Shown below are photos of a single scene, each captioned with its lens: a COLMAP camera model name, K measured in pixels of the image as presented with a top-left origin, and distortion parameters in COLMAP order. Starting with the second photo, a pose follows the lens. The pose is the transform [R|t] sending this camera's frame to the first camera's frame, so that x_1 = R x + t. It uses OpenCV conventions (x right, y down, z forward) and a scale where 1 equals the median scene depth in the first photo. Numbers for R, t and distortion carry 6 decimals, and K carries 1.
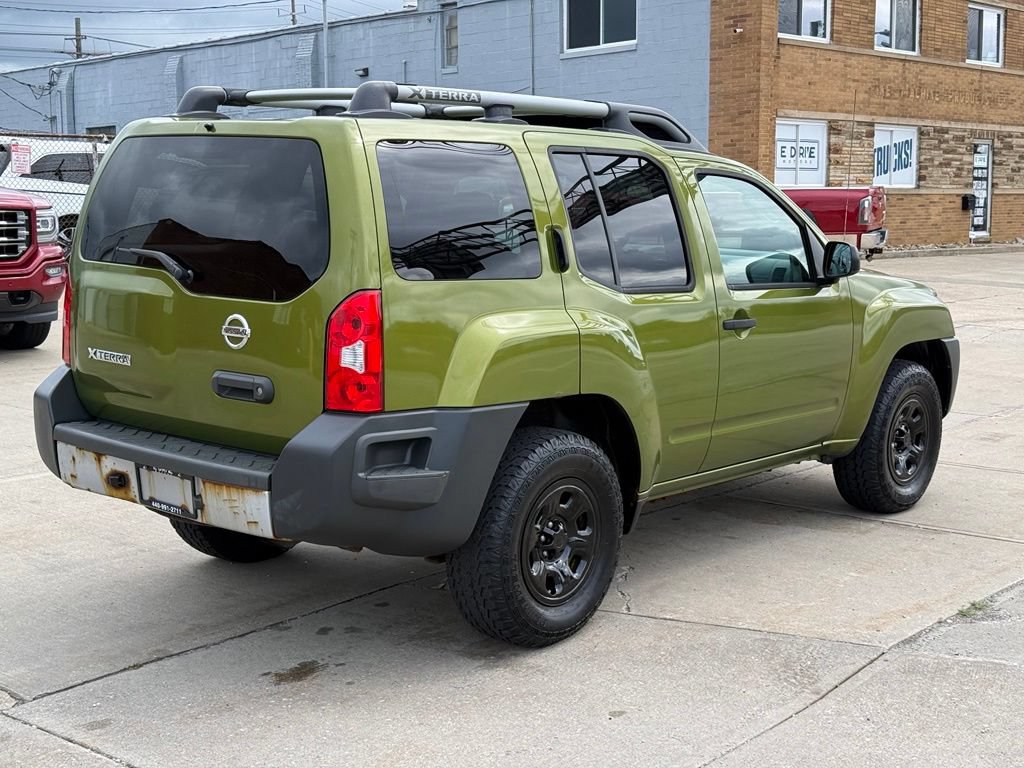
lens RADIAL K [[1421.8, 0, 520.0], [0, 1421.8, 386.6], [0, 0, 1]] dist [0.120060, 0.000000]
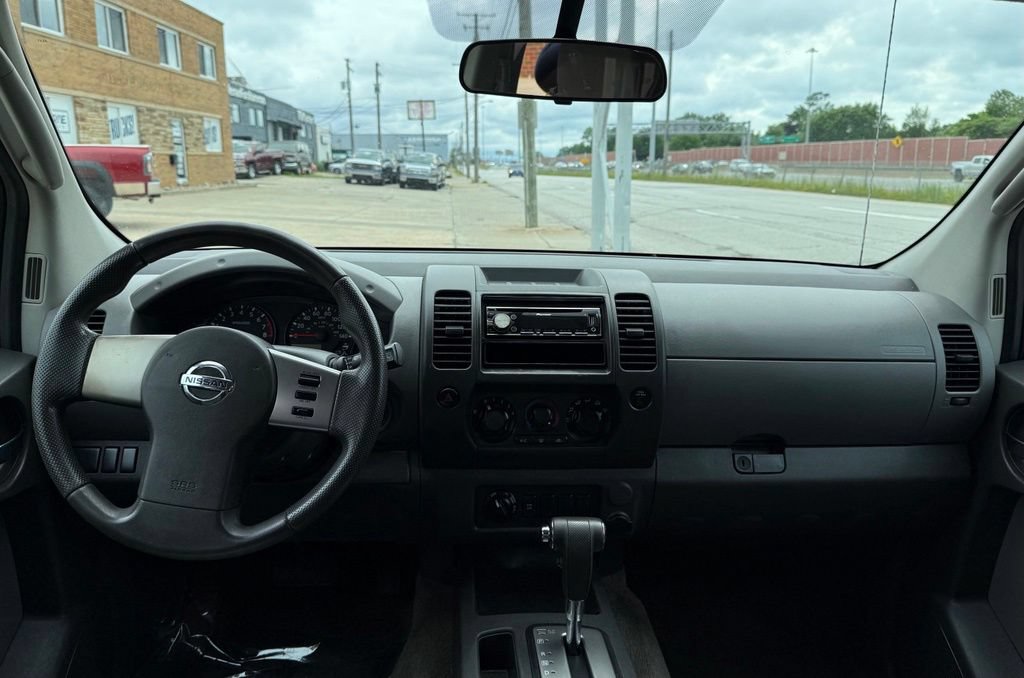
lens RADIAL K [[744.4, 0, 516.0], [0, 744.4, 333.8], [0, 0, 1]] dist [-0.005974, -0.020782]
pose [[0.706412, -0.154139, 0.690814, -0.011006], [0.083407, 0.987328, 0.135010, -0.134377], [-0.702870, -0.037754, 0.710316, 1.115902]]
